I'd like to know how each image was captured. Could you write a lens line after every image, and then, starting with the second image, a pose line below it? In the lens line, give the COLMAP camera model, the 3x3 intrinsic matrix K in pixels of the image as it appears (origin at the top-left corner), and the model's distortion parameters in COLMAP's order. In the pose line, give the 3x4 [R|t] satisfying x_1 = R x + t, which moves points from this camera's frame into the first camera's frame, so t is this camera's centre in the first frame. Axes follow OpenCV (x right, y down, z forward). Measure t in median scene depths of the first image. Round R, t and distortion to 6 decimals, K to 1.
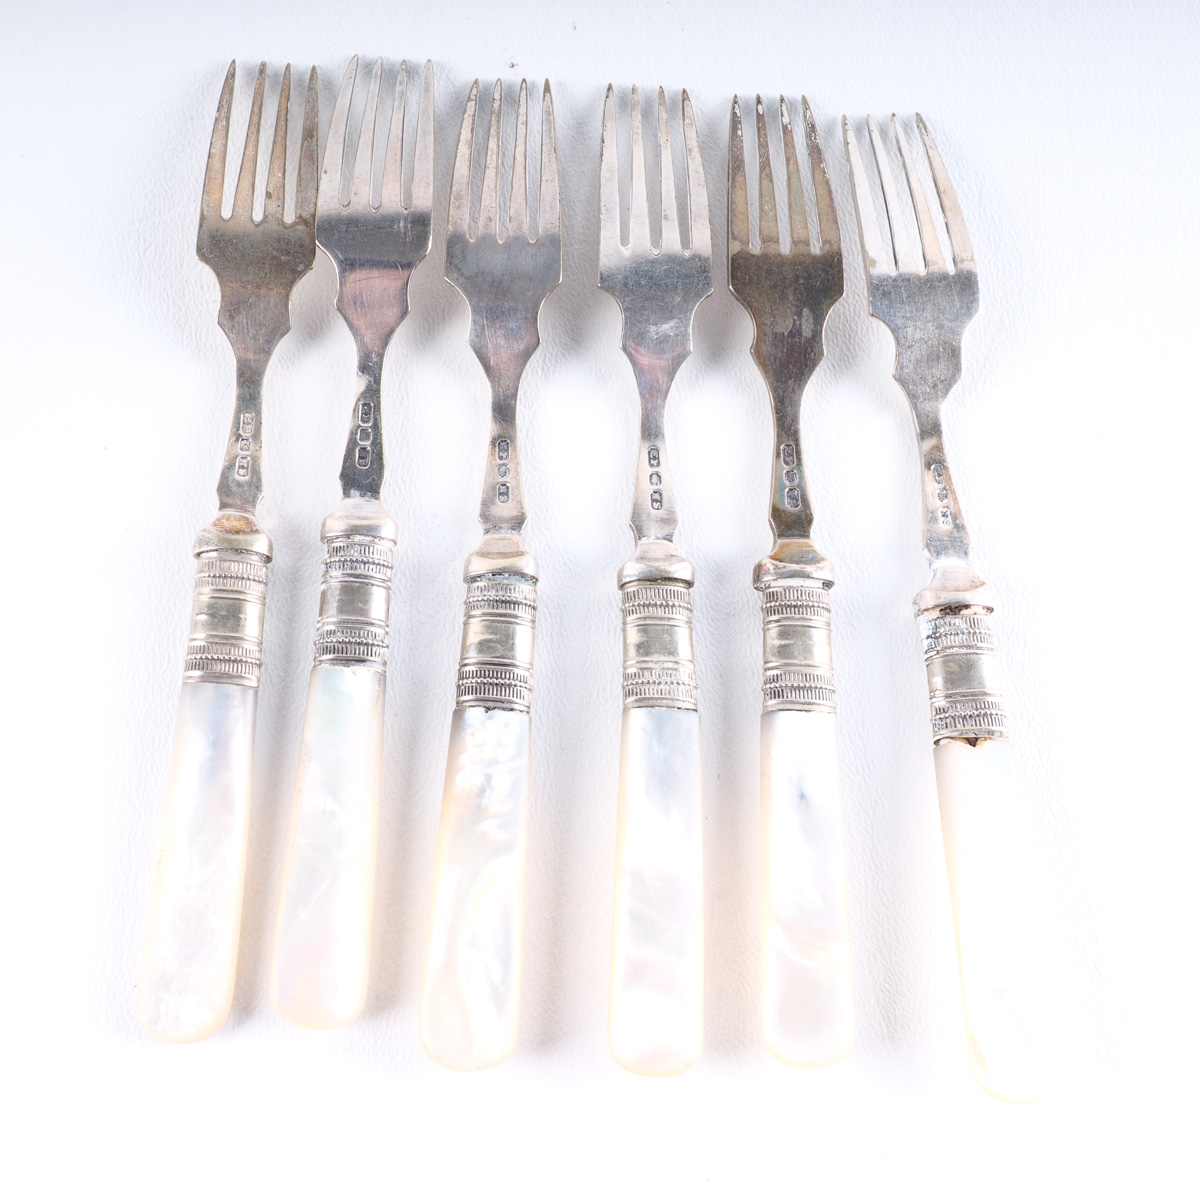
lens RADIAL K [[2034.1, 0, 596.9], [0, 2034.1, 608.5], [0, 0, 1]] dist [0.076079, 0.000000]
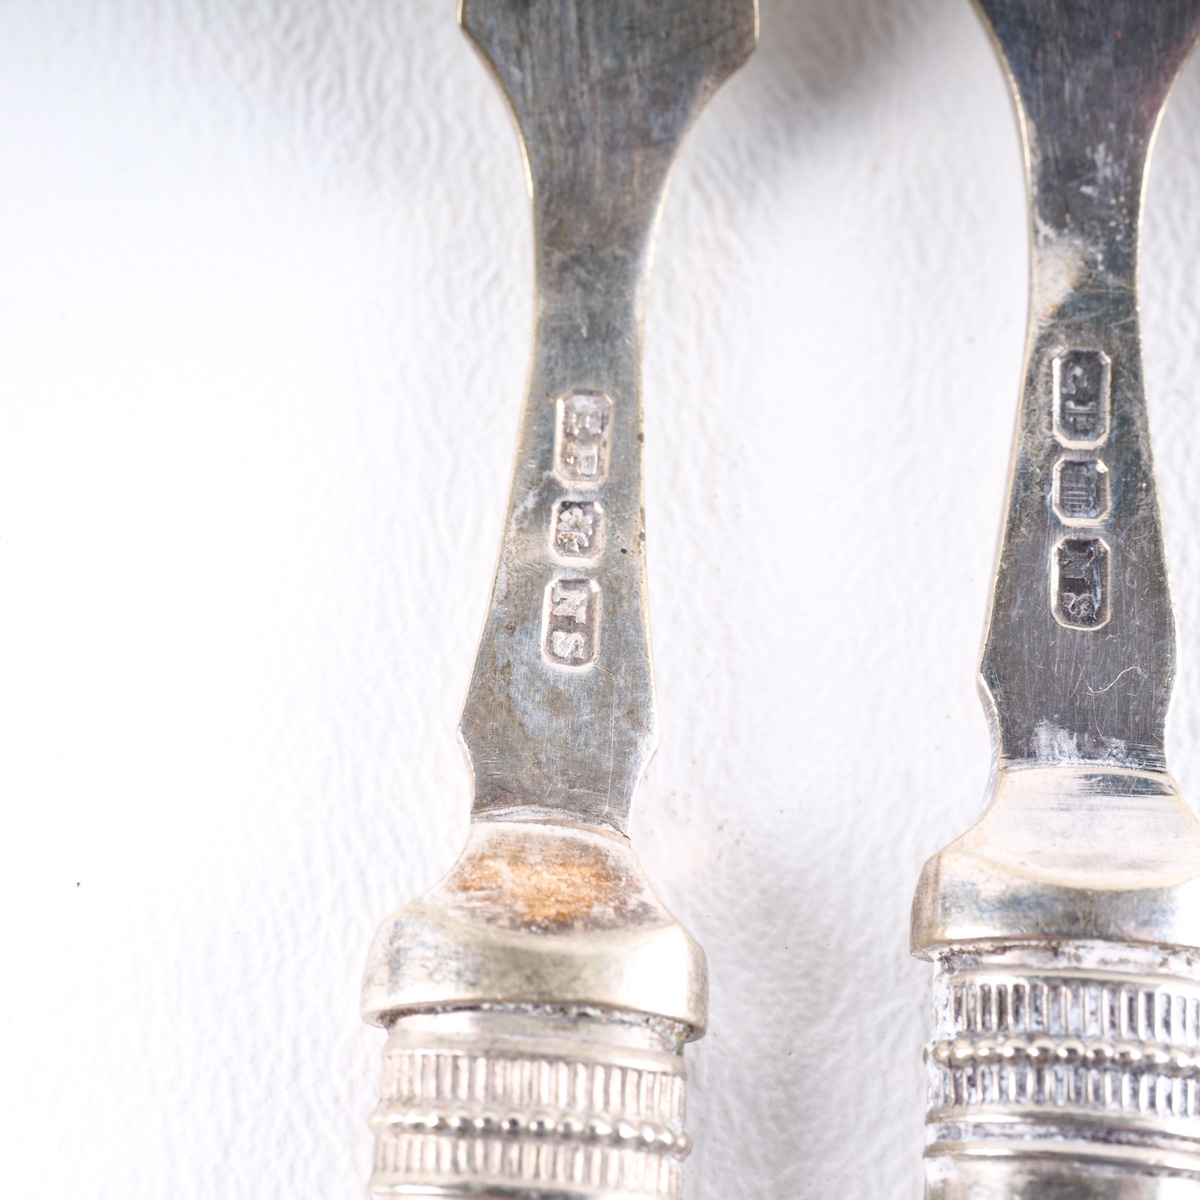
lens RADIAL K [[2899.1, 0, 602.2], [0, 2899.1, 595.0], [0, 0, 1]] dist [0.053815, 0.000000]
pose [[0.998780, 0.006316, -0.048976, -0.153412], [-0.007433, 0.999716, -0.022663, -0.065048], [0.048819, 0.022999, 0.998543, 0.666216]]
